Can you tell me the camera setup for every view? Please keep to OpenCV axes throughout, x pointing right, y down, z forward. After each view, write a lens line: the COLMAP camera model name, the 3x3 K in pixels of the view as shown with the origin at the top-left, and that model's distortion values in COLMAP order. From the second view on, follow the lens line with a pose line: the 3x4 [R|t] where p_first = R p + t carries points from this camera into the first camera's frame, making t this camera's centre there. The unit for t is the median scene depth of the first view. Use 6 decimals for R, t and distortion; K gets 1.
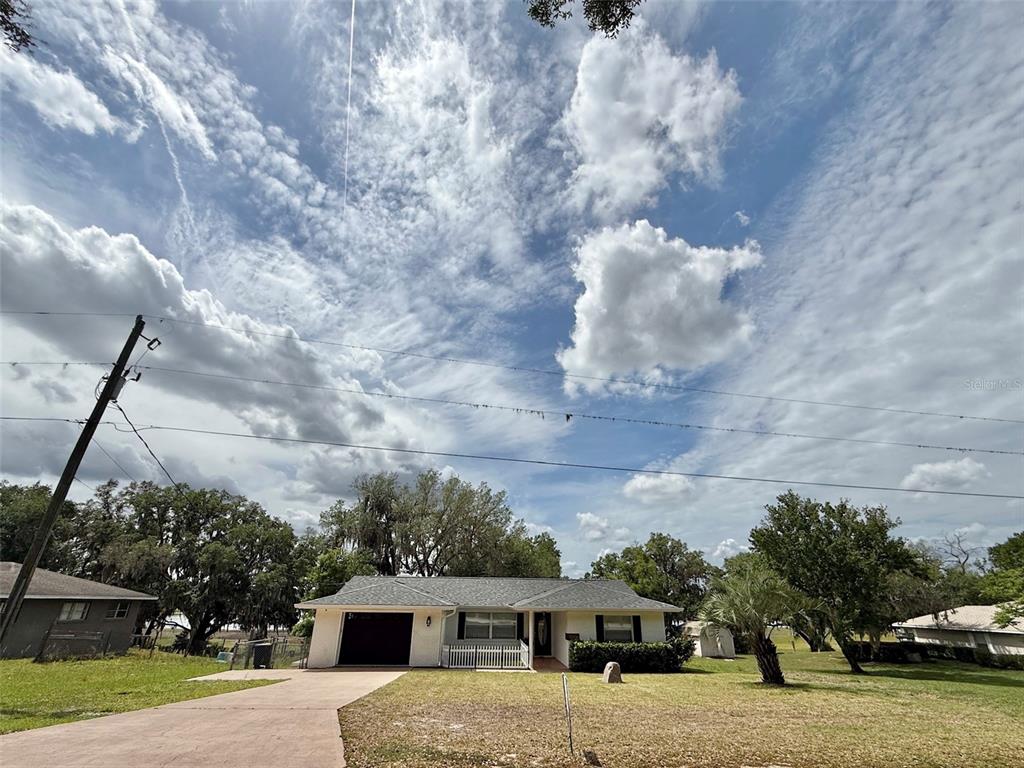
lens RADIAL K [[411.1, 0, 521.8], [0, 411.1, 442.2], [0, 0, 1]] dist [-0.000971, -0.000104]
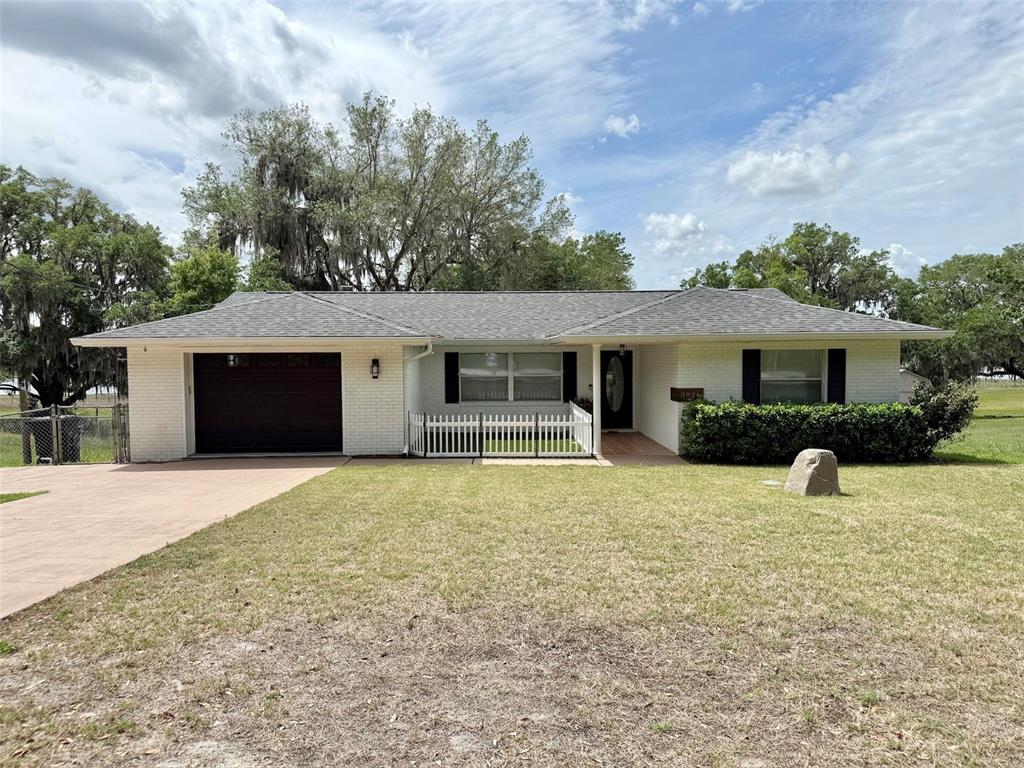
lens RADIAL K [[714.0, 0, 512.0], [0, 714.0, 384.0], [0, 0, 1]] dist [-0.000300, 0.000040]
pose [[0.997581, -0.015346, -0.067803, -0.014643], [0.041777, 0.911904, 0.408271, 0.103127], [0.055564, -0.410116, 0.910339, 0.213976]]
